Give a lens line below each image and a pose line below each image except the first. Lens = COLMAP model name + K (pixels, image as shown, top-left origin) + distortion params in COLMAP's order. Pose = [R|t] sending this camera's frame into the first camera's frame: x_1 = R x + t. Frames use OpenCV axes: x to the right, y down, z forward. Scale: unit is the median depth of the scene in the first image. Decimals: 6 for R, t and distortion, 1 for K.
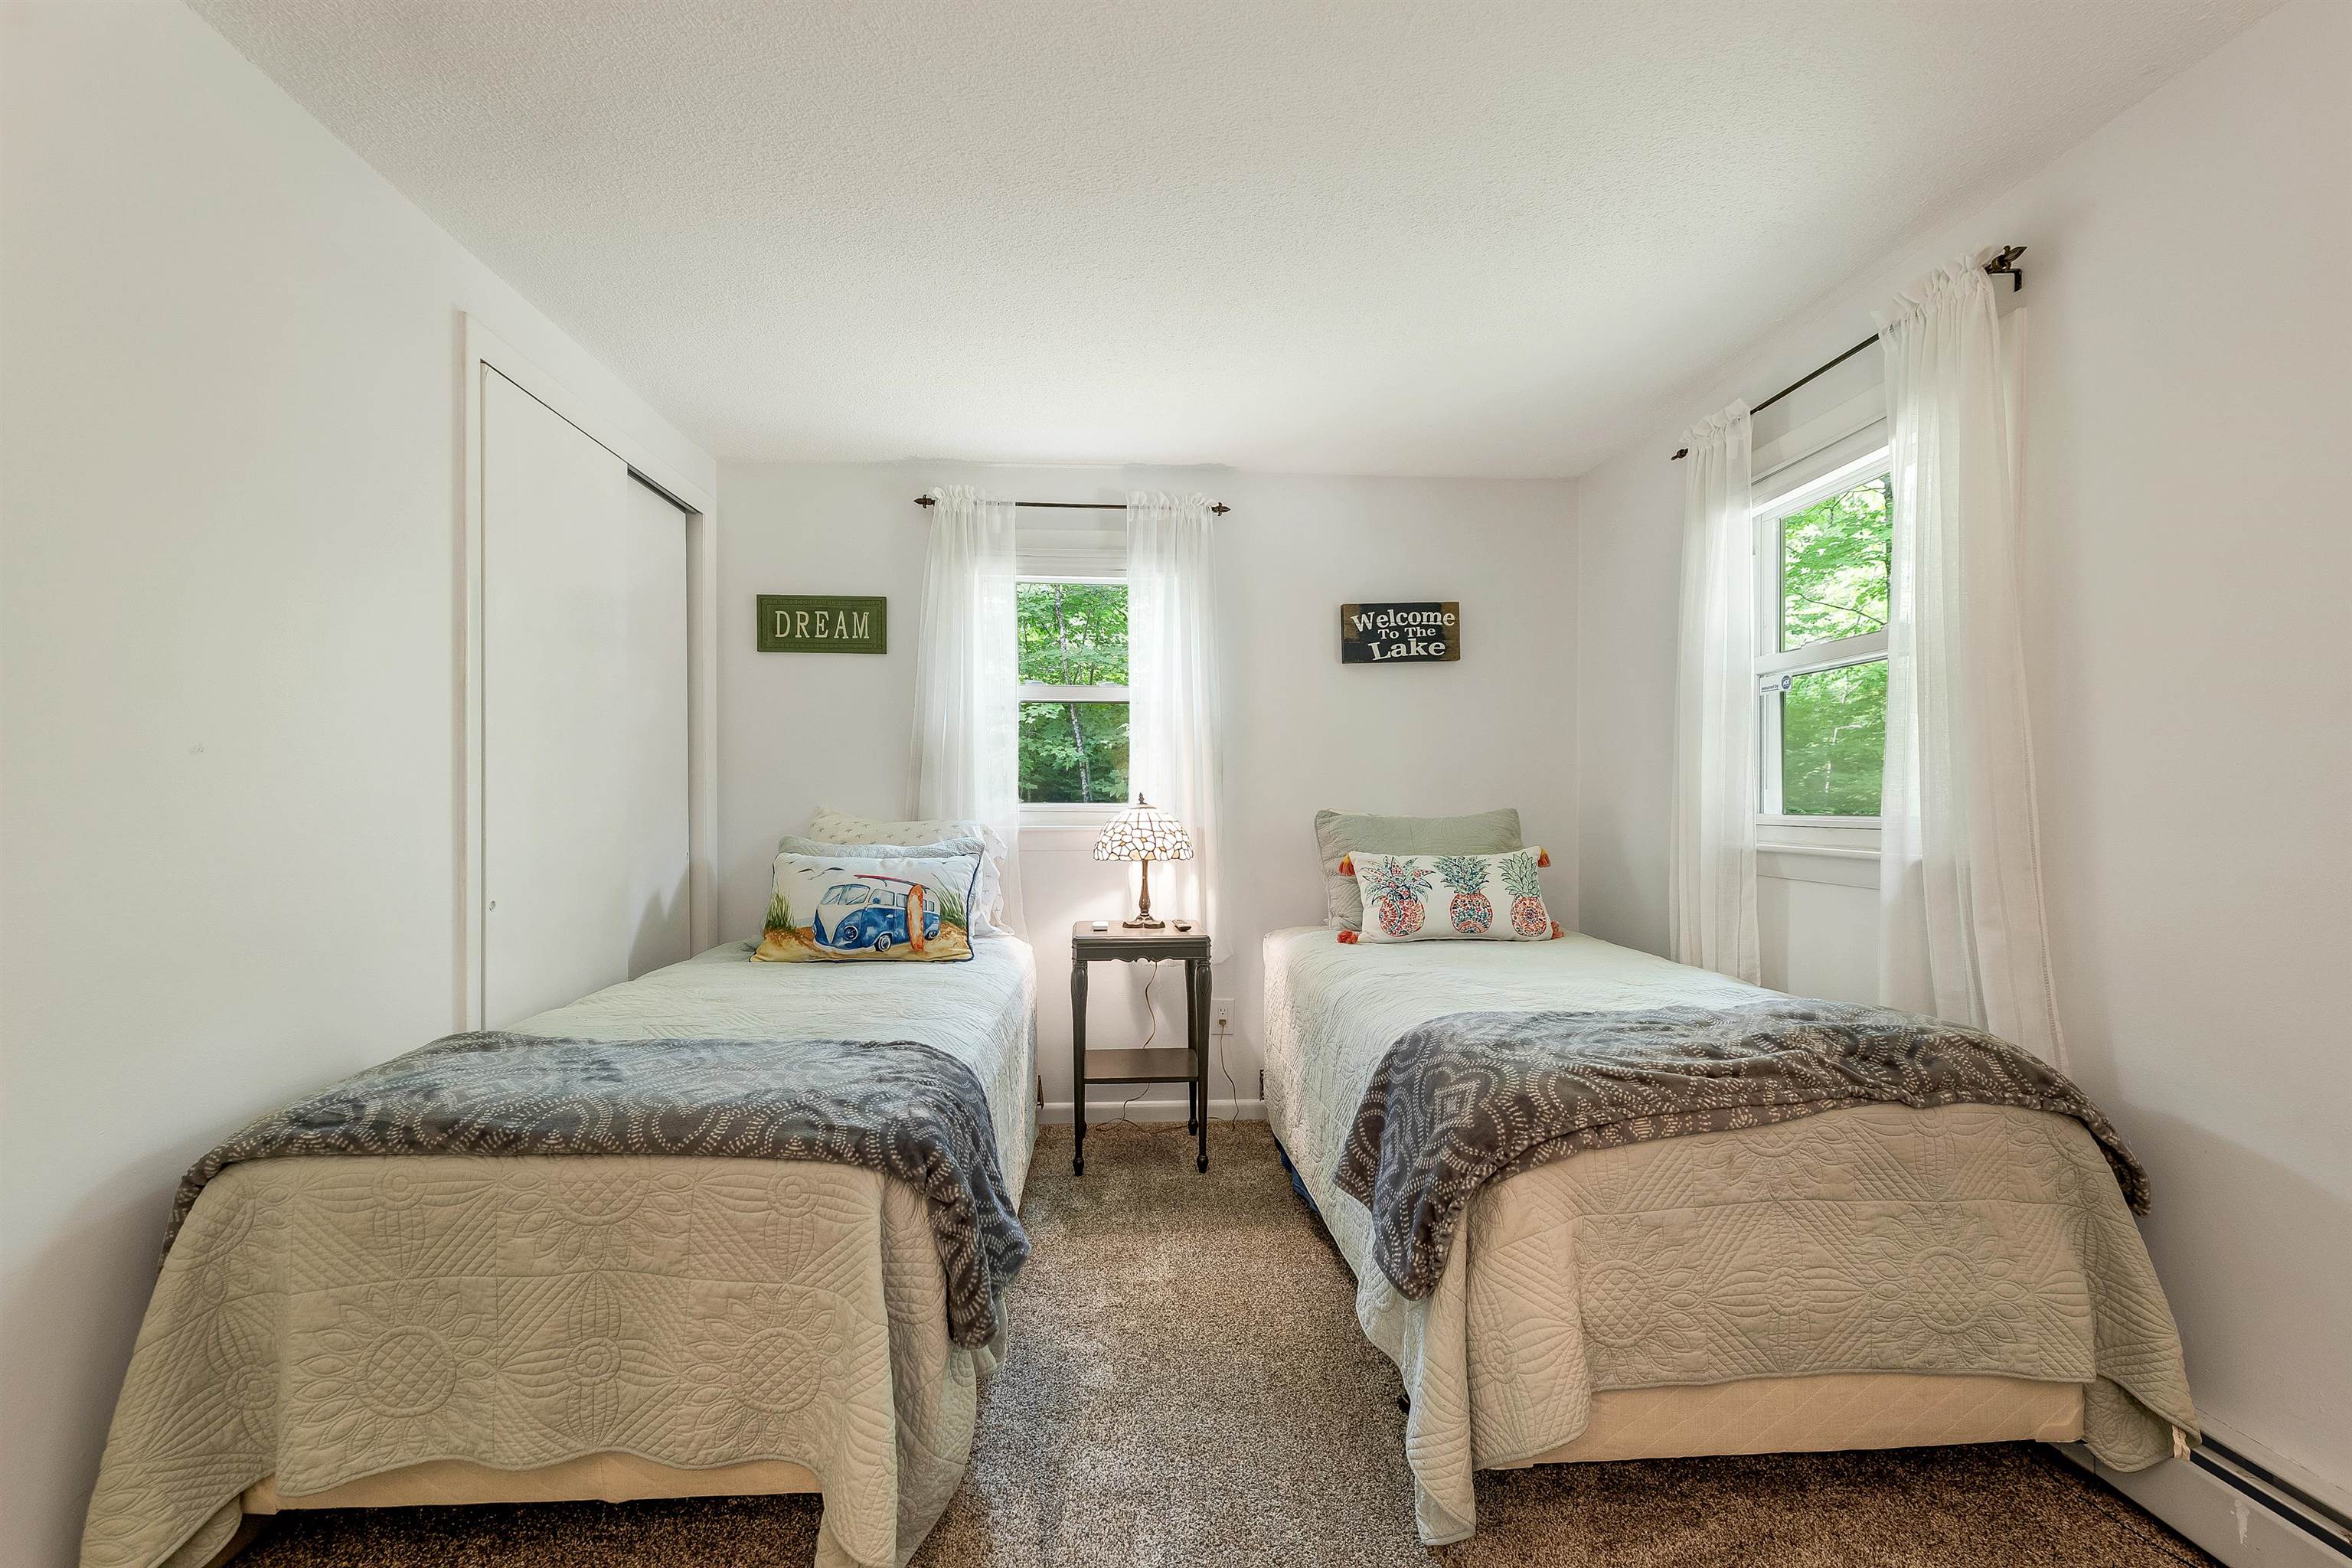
lens RADIAL K [[987.6, 0, 1168.0], [0, 987.6, 808.9], [0, 0, 1]] dist [0.001544, -0.000027]
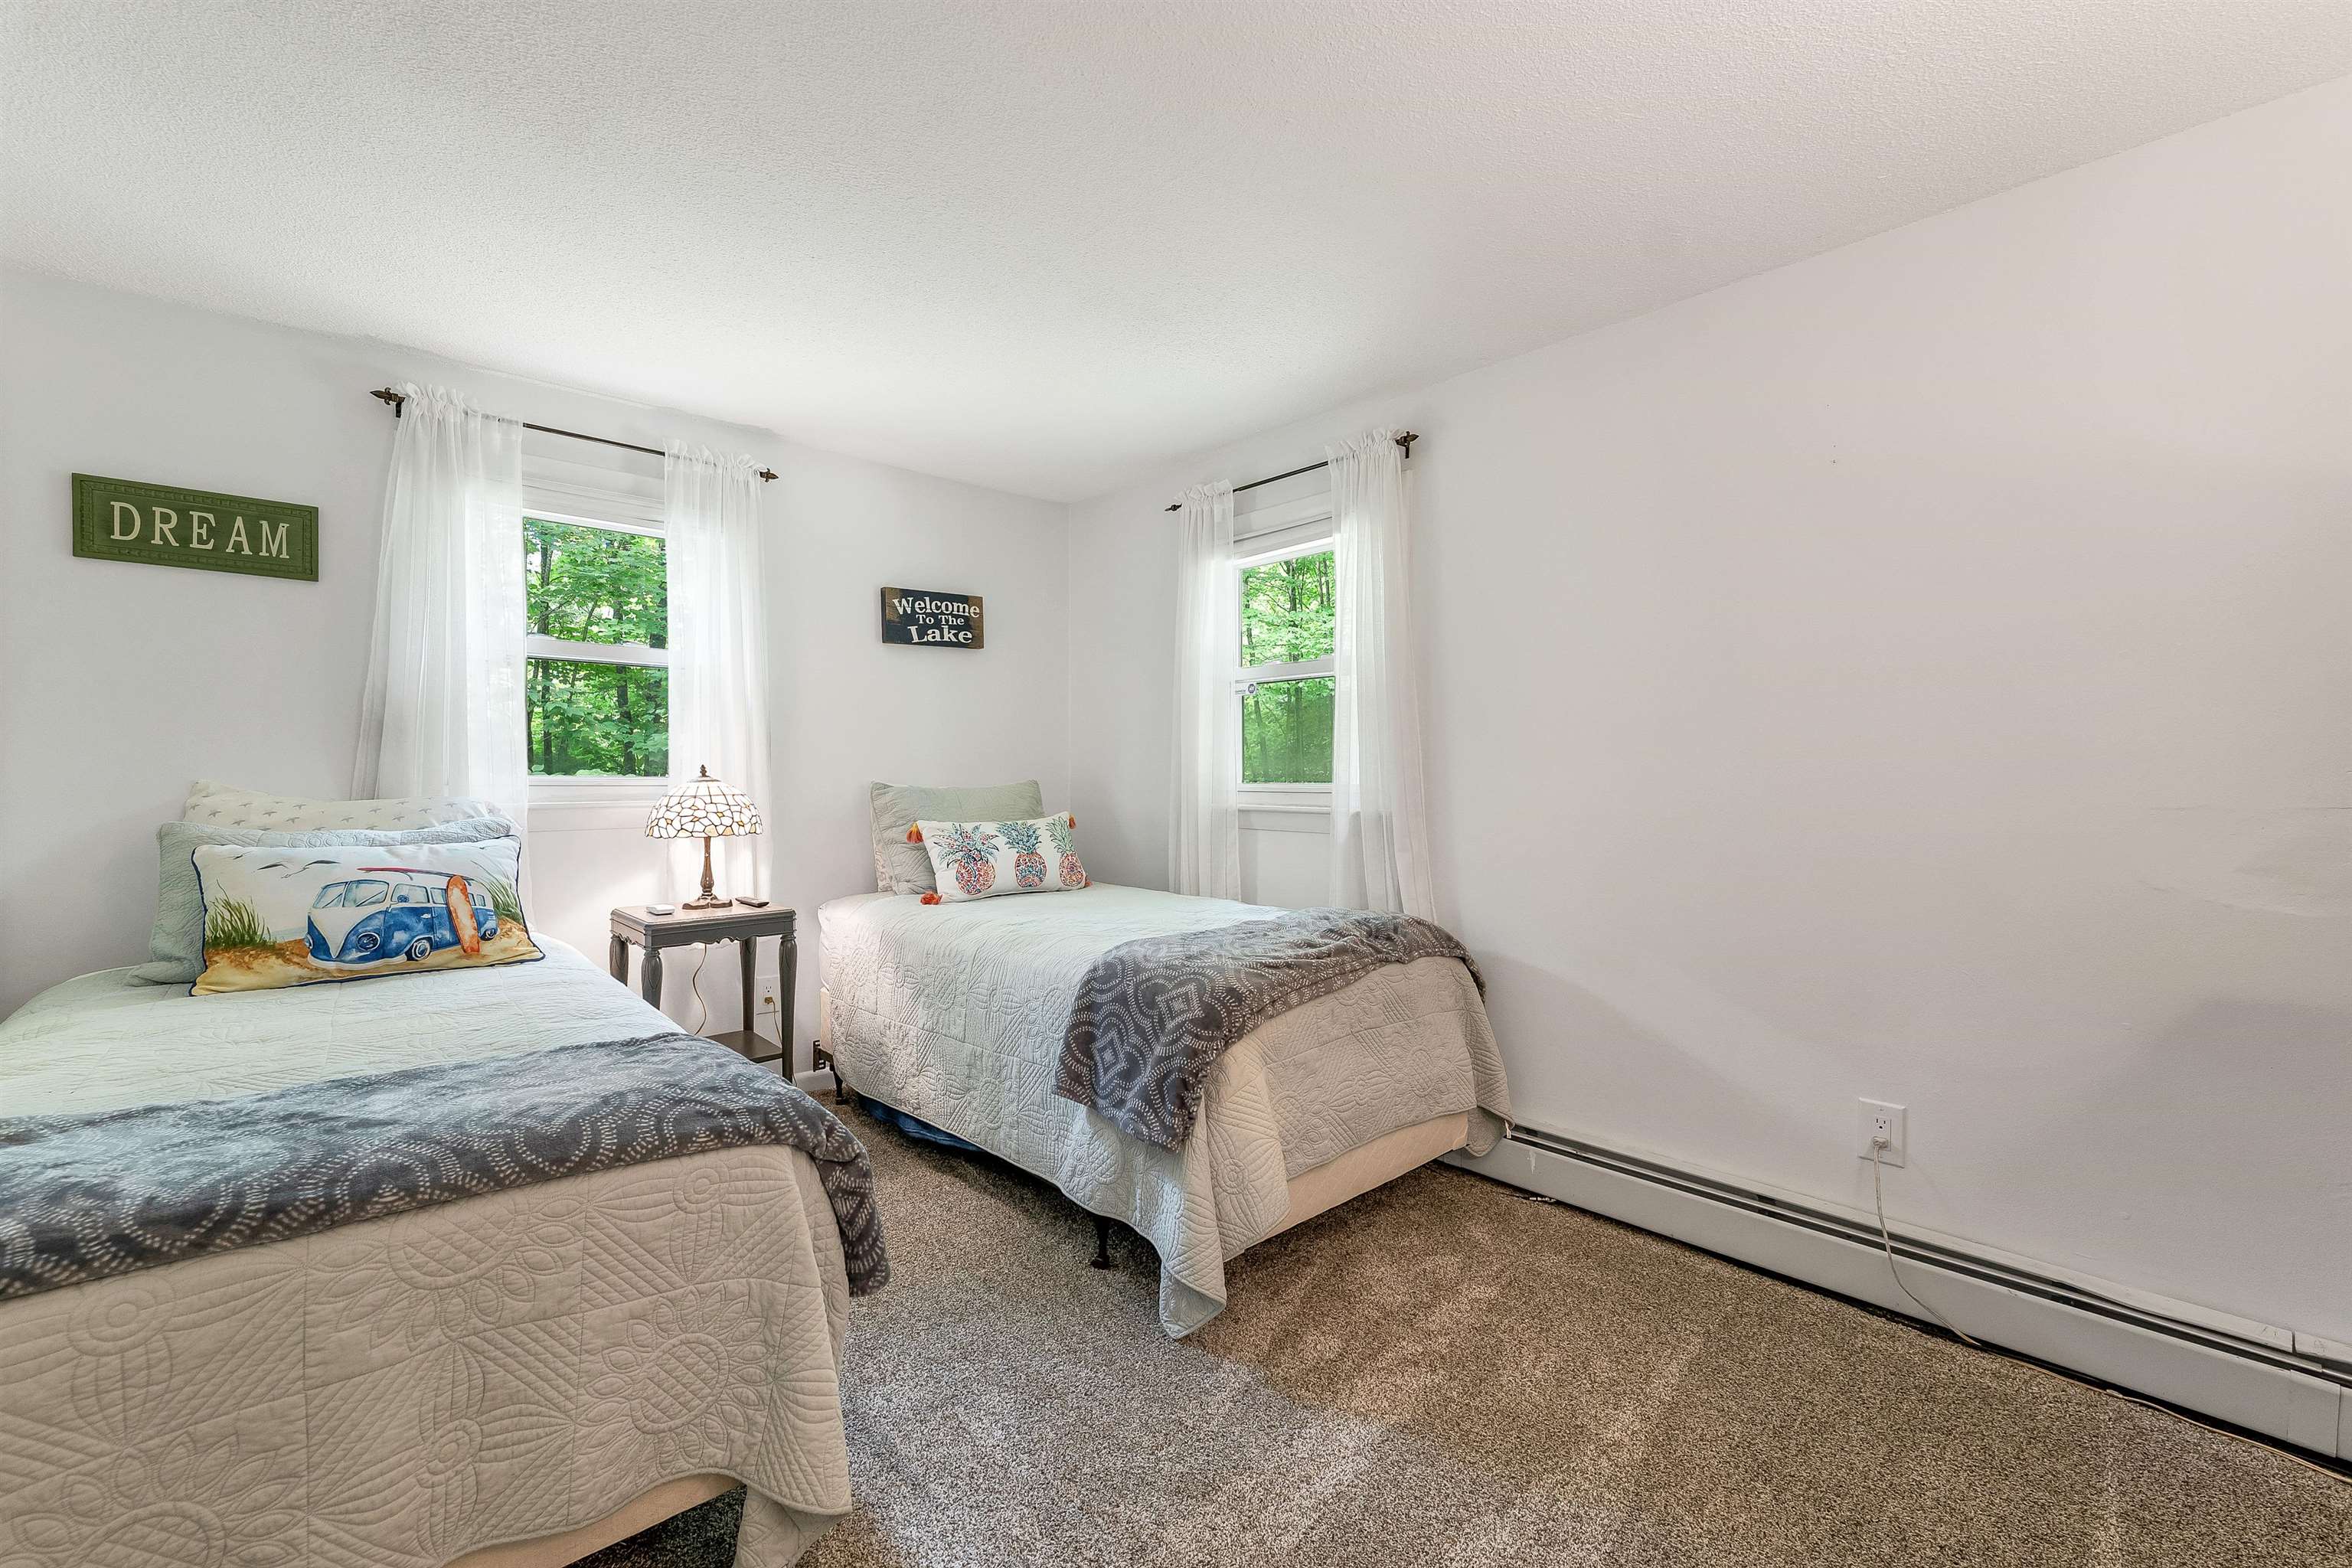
lens RADIAL K [[982.3, 0, 1166.2], [0, 982.3, 782.5], [0, 0, 1]] dist [0.001893, -0.000001]
pose [[0.782800, -0.005676, 0.622247, -0.302617], [0.005023, 0.999983, 0.002802, -0.000126], [-0.622253, 0.000932, 0.782816, -0.008668]]
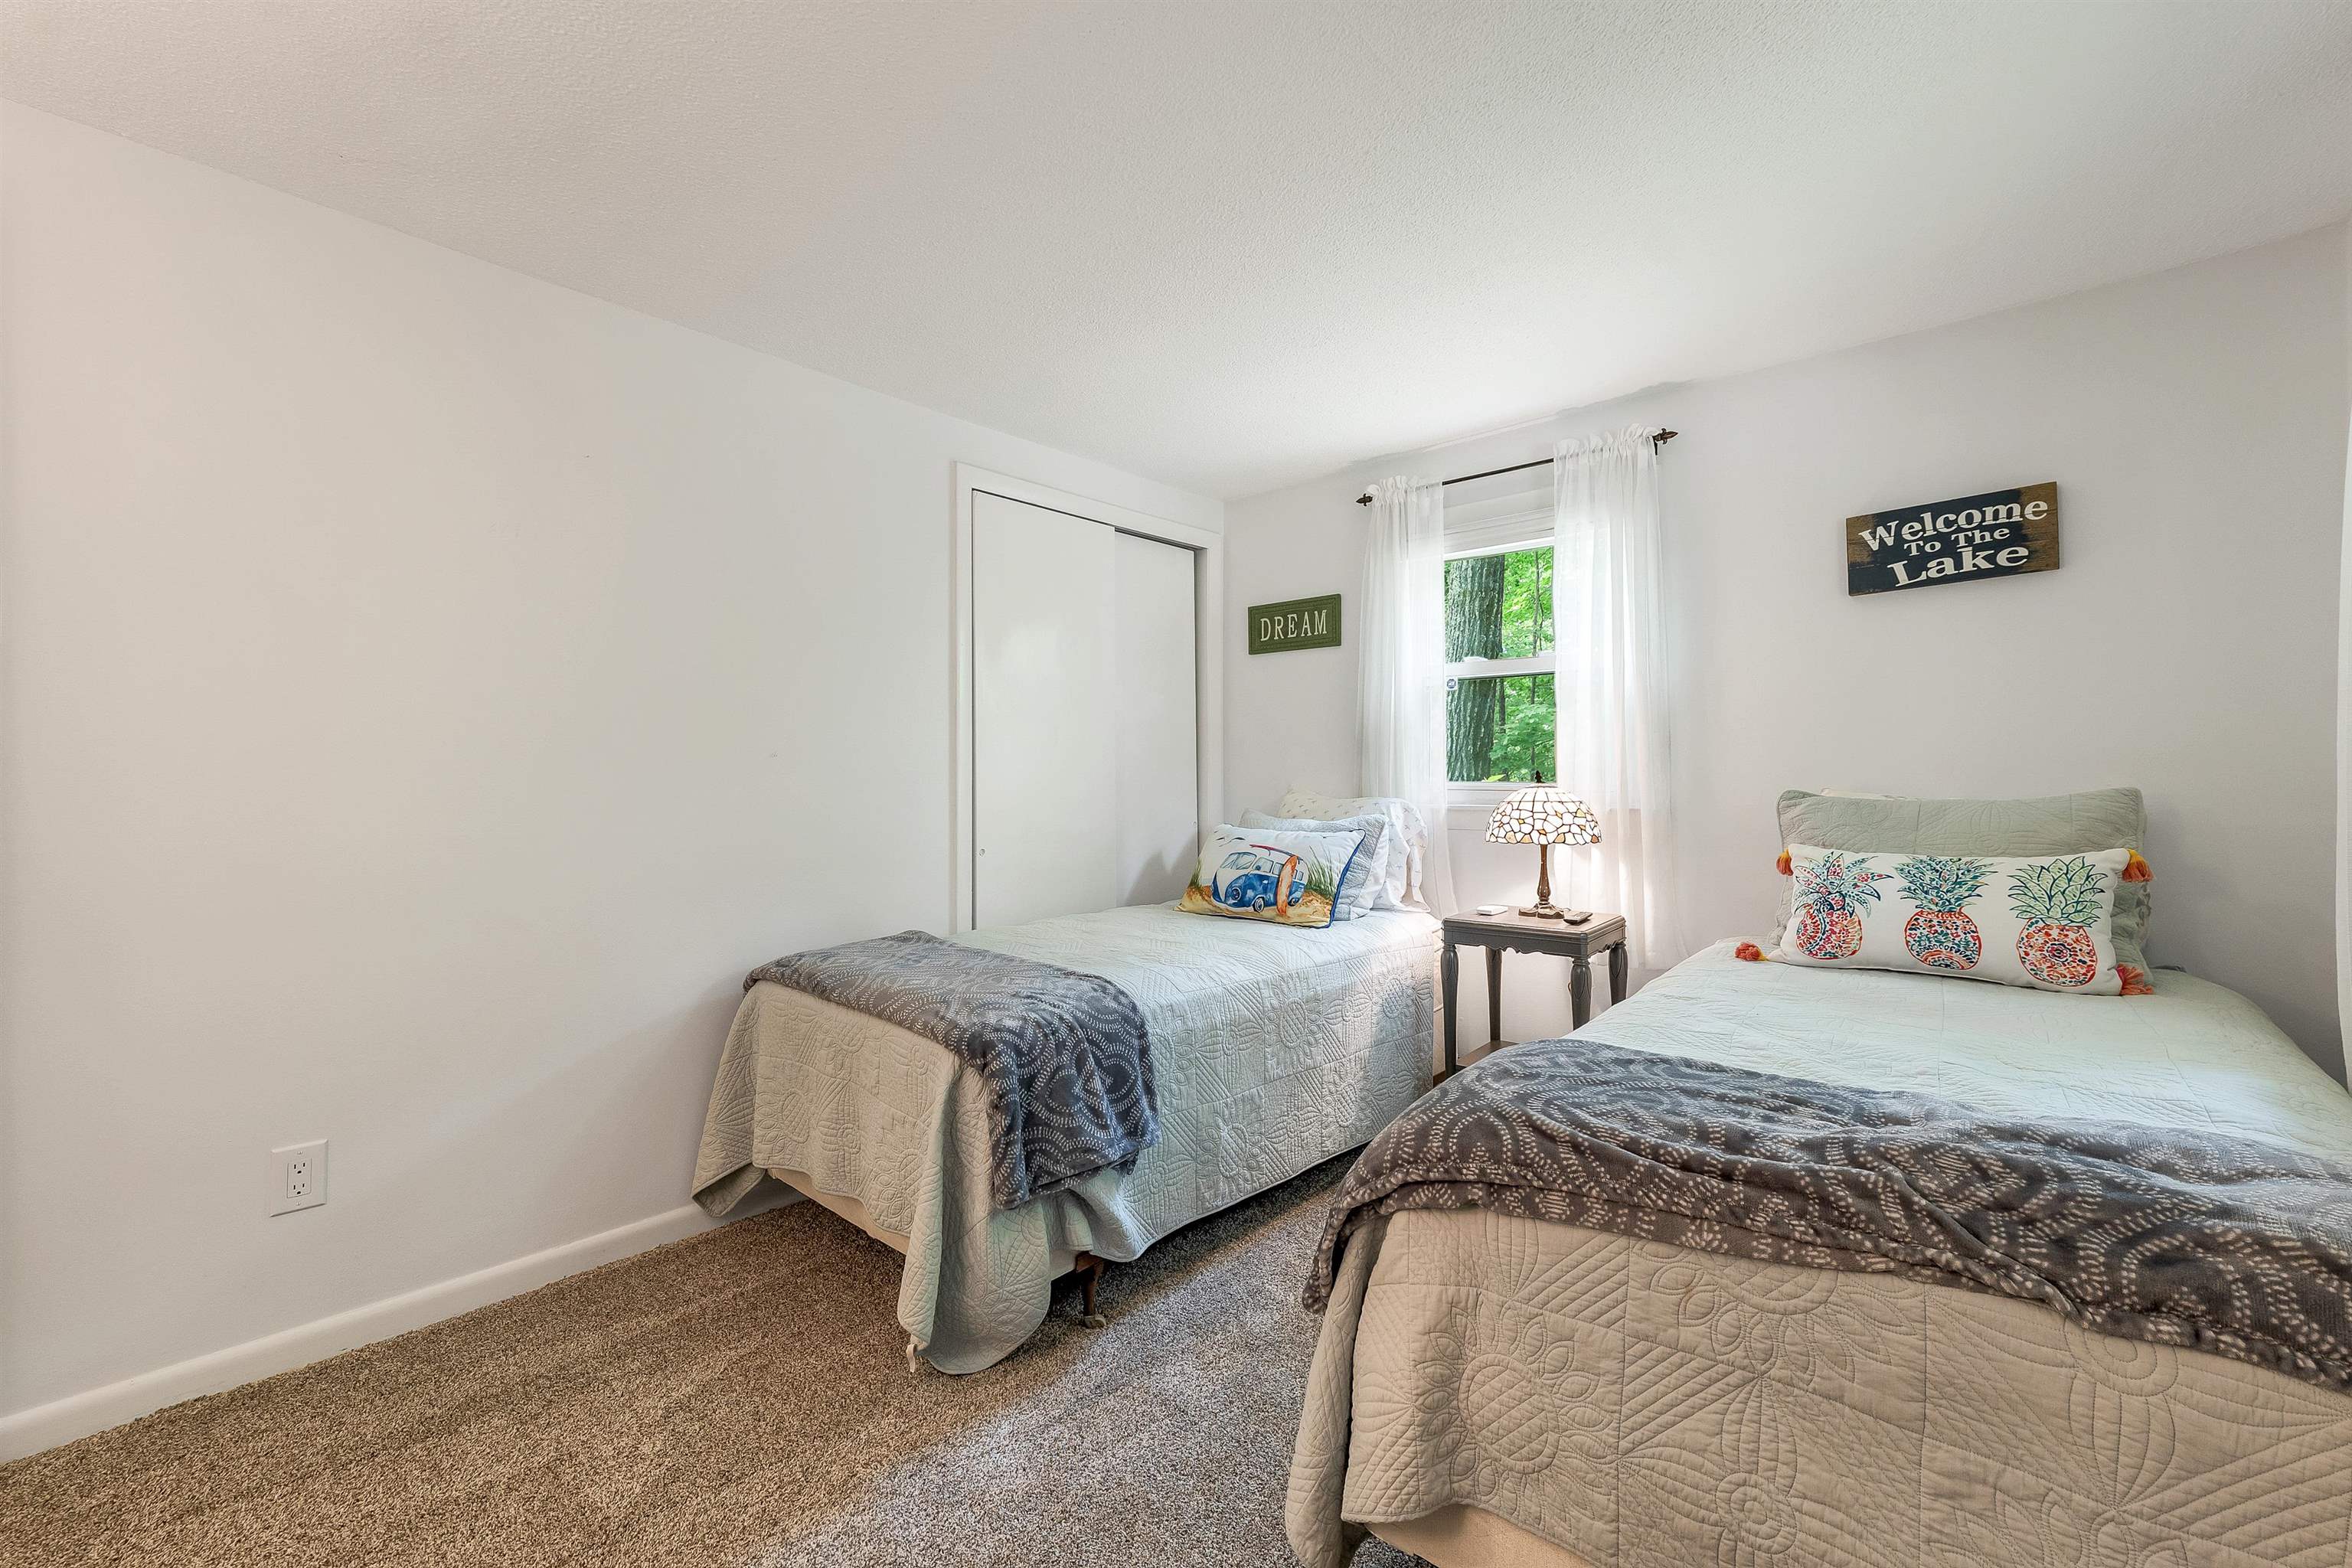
lens RADIAL K [[975.9, 0, 1171.3], [0, 975.9, 781.2], [0, 0, 1]] dist [0.000575, -0.000261]
pose [[0.701239, -0.001724, -0.712924, 0.436313], [-0.000914, 0.999994, -0.003317, -0.003384], [0.712926, 0.002978, 0.701233, 0.132656]]
